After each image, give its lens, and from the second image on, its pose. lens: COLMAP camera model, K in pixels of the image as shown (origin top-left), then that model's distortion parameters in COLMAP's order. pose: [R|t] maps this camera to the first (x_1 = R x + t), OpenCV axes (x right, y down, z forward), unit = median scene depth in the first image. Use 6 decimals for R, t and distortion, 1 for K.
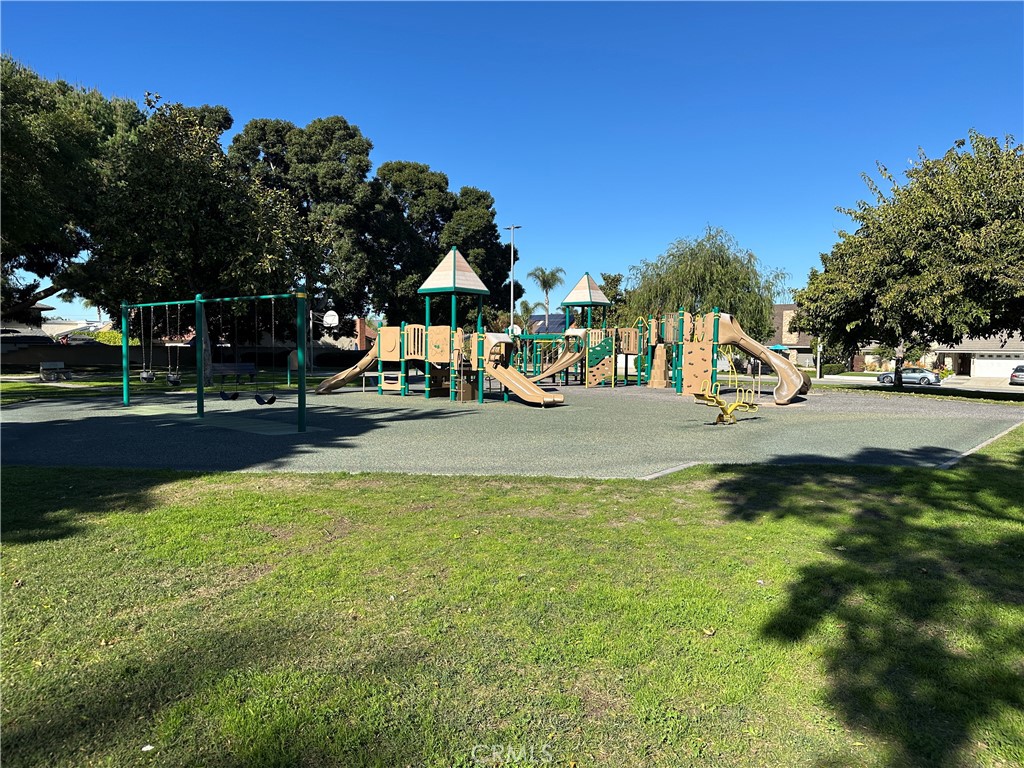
lens RADIAL K [[713.1, 0, 512.0], [0, 713.1, 384.0], [0, 0, 1]] dist [0.097695, -0.178048]
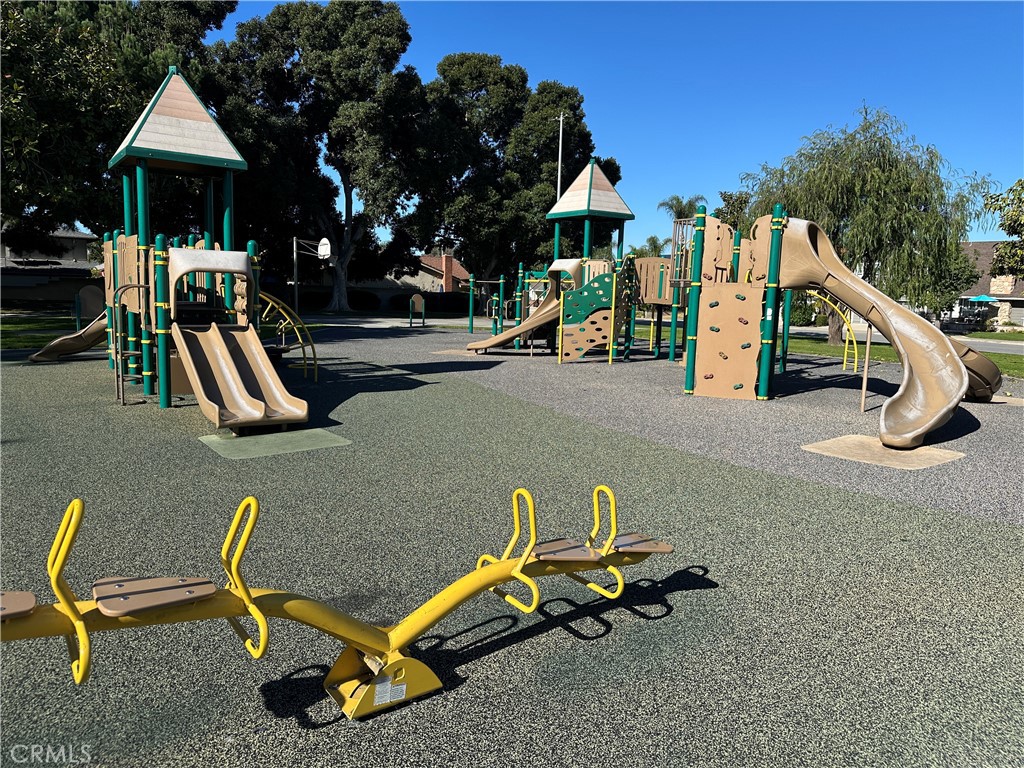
lens RADIAL K [[713.1, 0, 512.0], [0, 713.1, 384.0], [0, 0, 1]] dist [0.097695, -0.178048]
pose [[0.972081, 0.048065, -0.229669, 0.116672], [-0.030185, 0.996278, 0.080740, -0.013263], [0.232695, -0.071553, 0.969914, 0.258935]]
